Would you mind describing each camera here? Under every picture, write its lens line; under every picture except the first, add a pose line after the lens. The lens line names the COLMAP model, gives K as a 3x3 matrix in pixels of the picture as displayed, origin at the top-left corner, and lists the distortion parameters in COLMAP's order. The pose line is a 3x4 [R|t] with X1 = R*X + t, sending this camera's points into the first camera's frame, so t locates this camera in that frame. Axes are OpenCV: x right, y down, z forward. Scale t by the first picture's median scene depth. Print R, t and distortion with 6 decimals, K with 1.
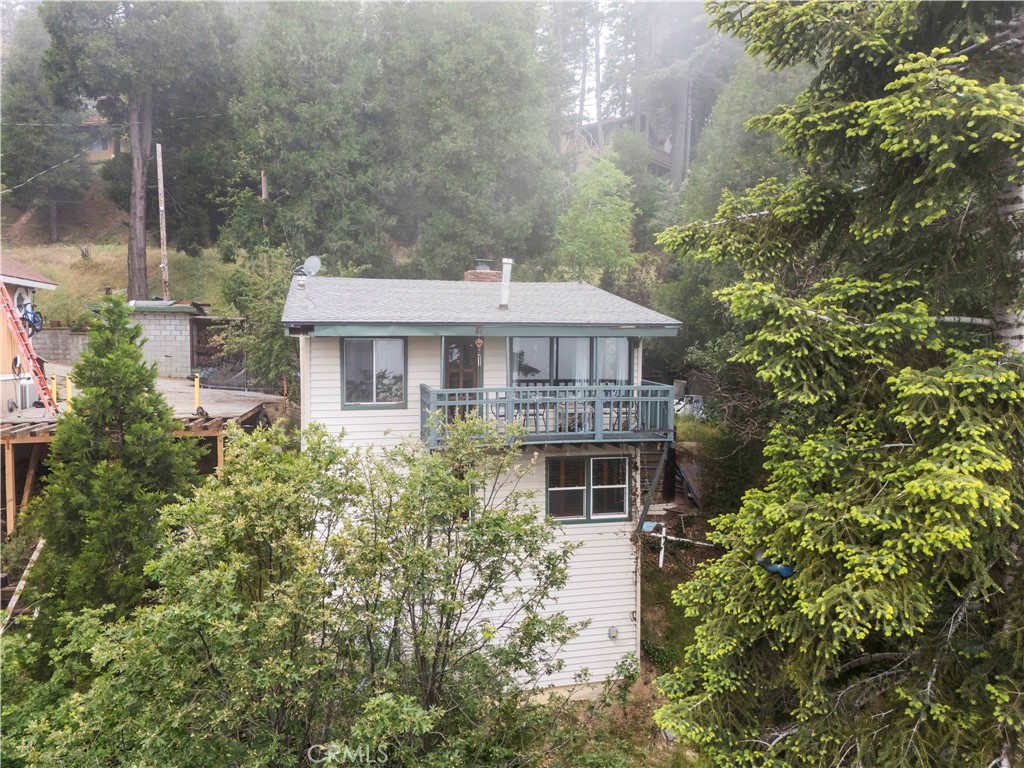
lens RADIAL K [[746.7, 0, 510.1], [0, 746.7, 378.2], [0, 0, 1]] dist [0.063966, -0.042588]
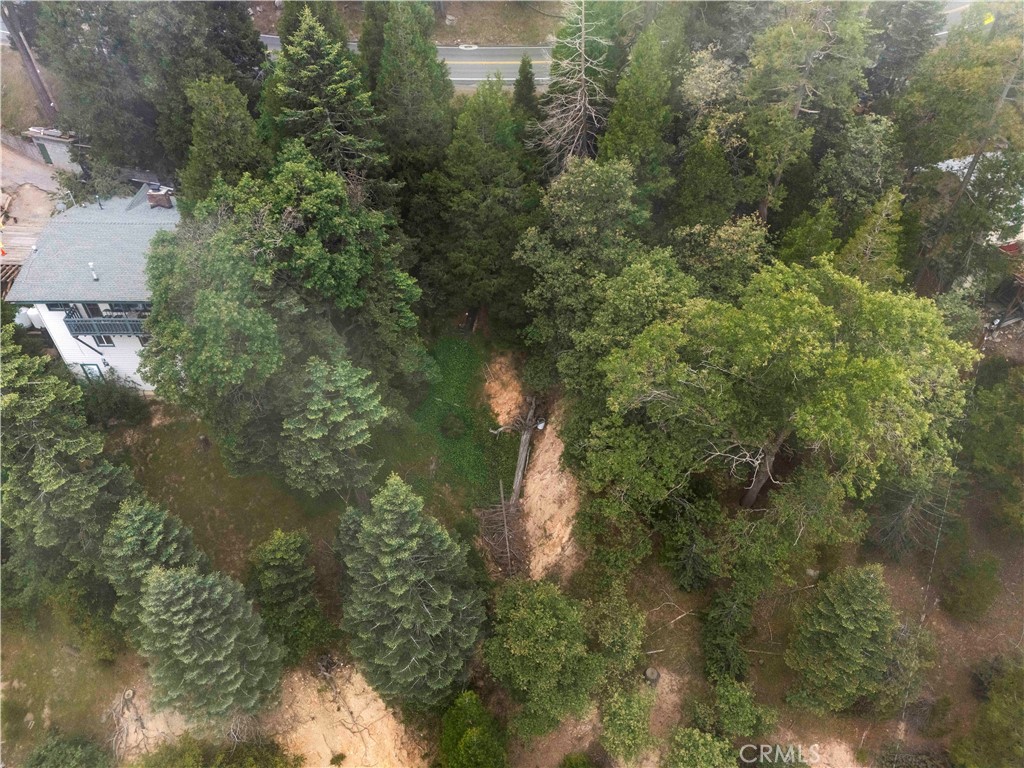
lens RADIAL K [[746.7, 0, 510.7], [0, 746.7, 384.8], [0, 0, 1]] dist [0.063966, -0.042588]
pose [[0.964805, 0.168120, -0.202207, 1.896917], [-0.000154, 0.769305, 0.638882, -1.438683], [0.262968, -0.616365, 0.742255, -0.773090]]
